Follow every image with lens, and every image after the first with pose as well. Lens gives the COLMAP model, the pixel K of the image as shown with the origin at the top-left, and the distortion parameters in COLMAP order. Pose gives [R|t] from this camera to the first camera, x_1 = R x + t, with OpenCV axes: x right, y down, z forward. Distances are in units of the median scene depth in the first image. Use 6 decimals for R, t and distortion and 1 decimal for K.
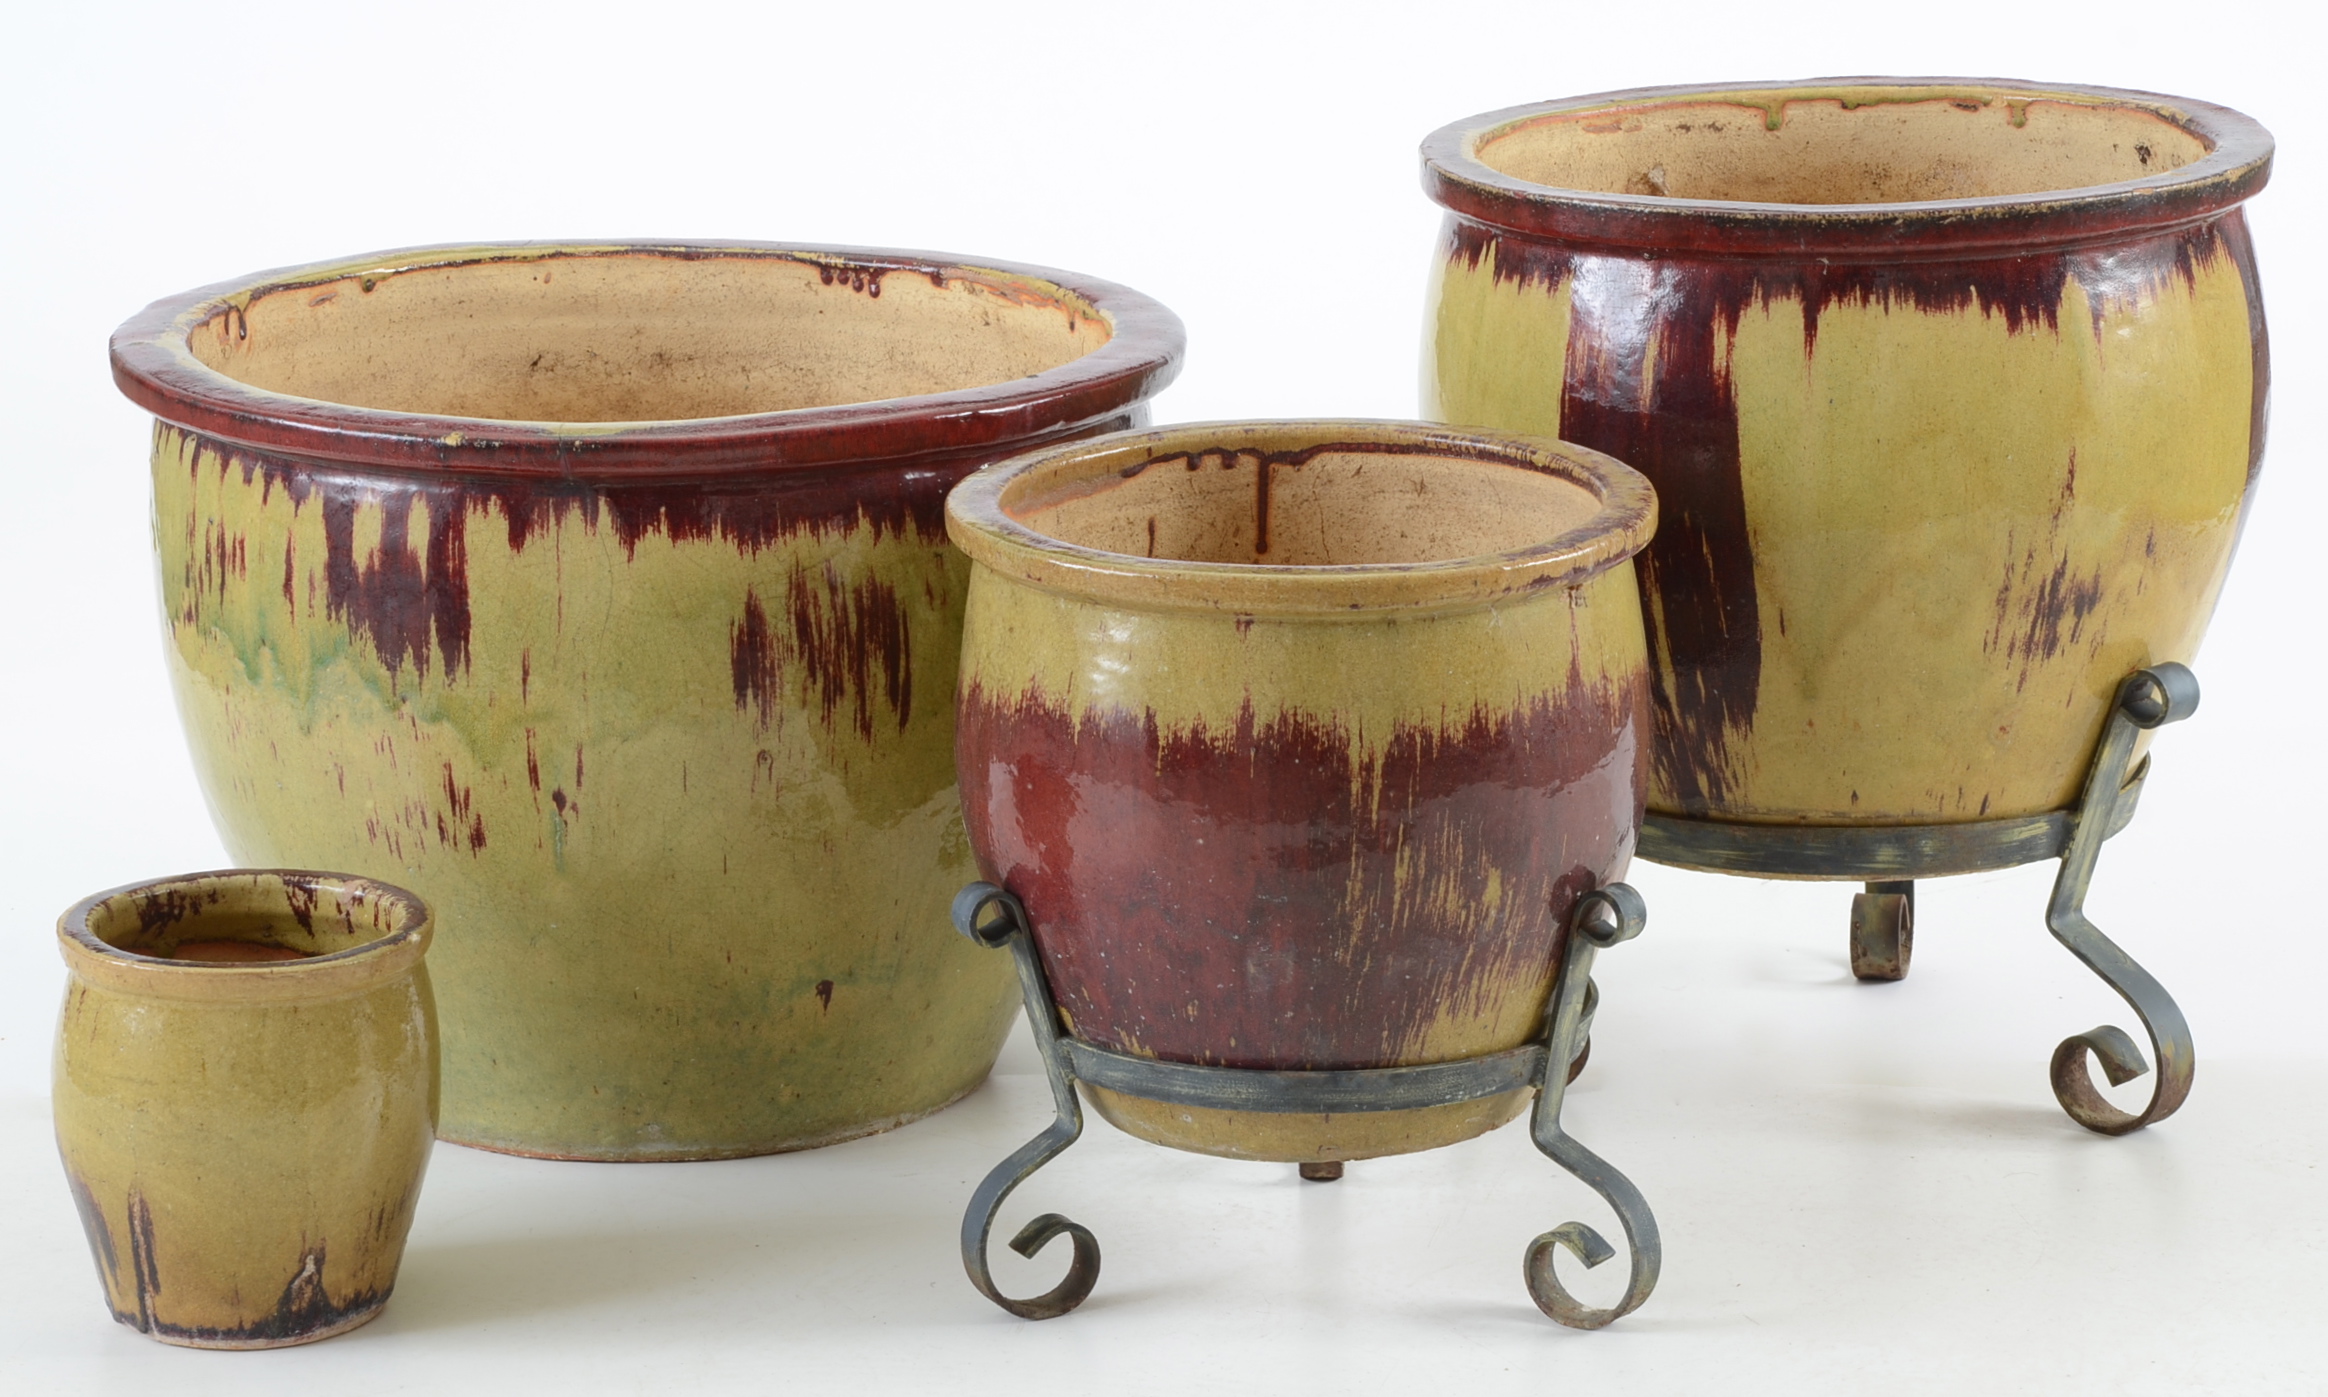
lens RADIAL K [[8158.2, 0, 1170.6], [0, 8158.2, 721.5], [0, 0, 1]] dist [0.863794, 0.000000]
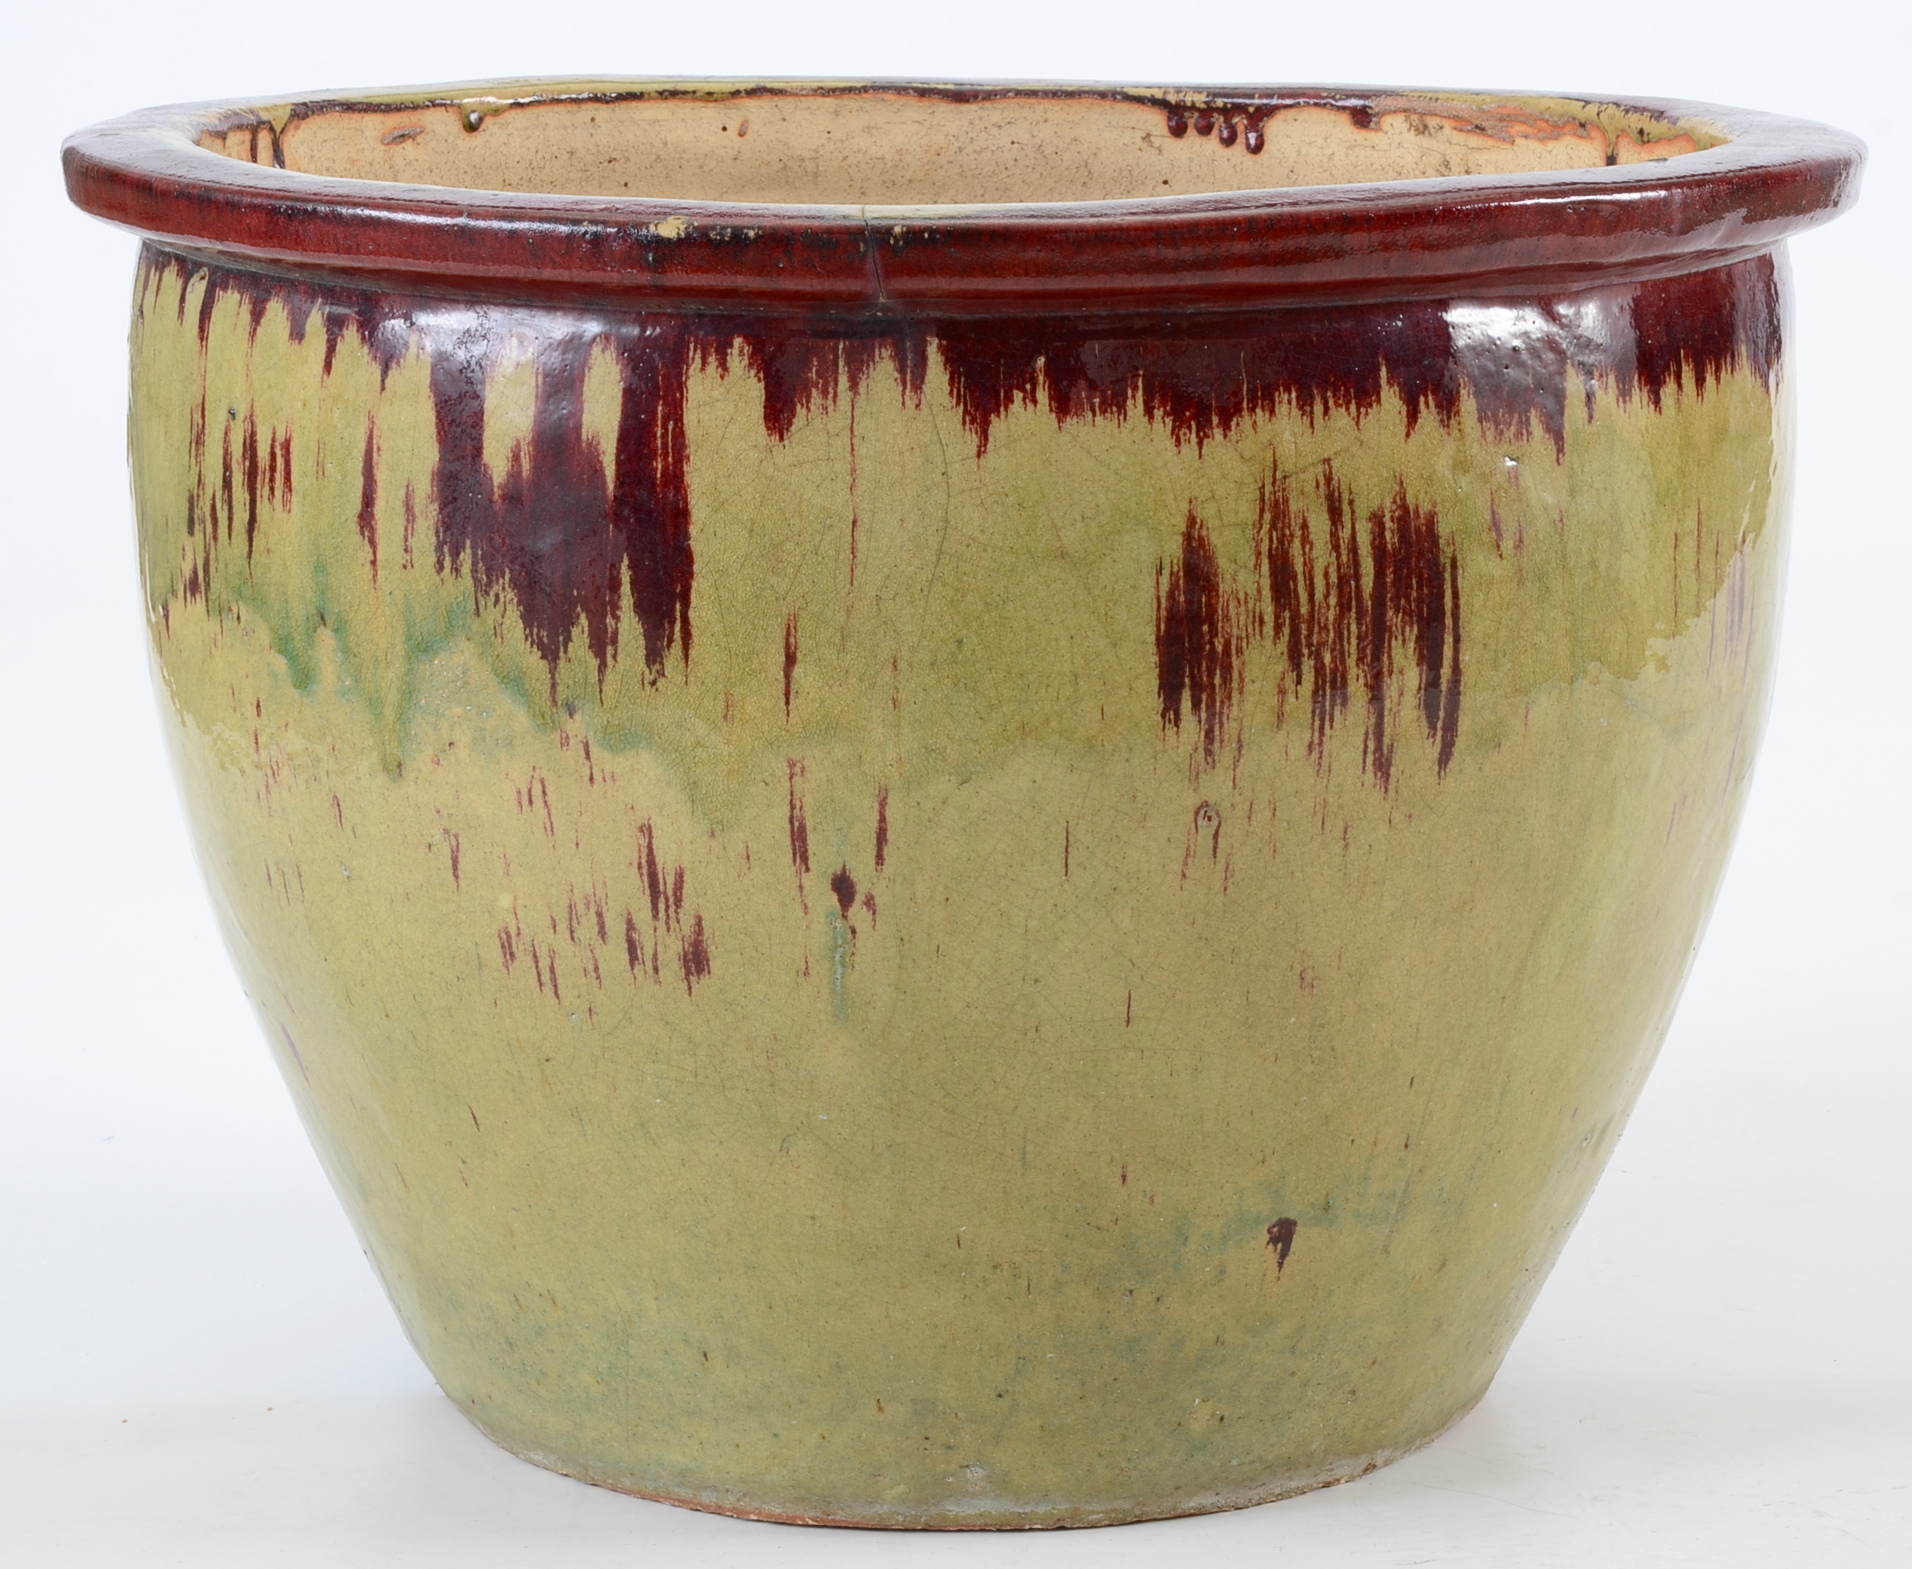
lens RADIAL K [[6695.6, 0, 957.9], [0, 6695.6, 772.4], [0, 0, 1]] dist [0.488740, 0.000000]
pose [[0.999992, 0.003955, 0.000320, -0.066454], [-0.003938, 0.999101, -0.042217, 0.020755], [-0.000486, 0.042216, 0.999108, 0.537361]]
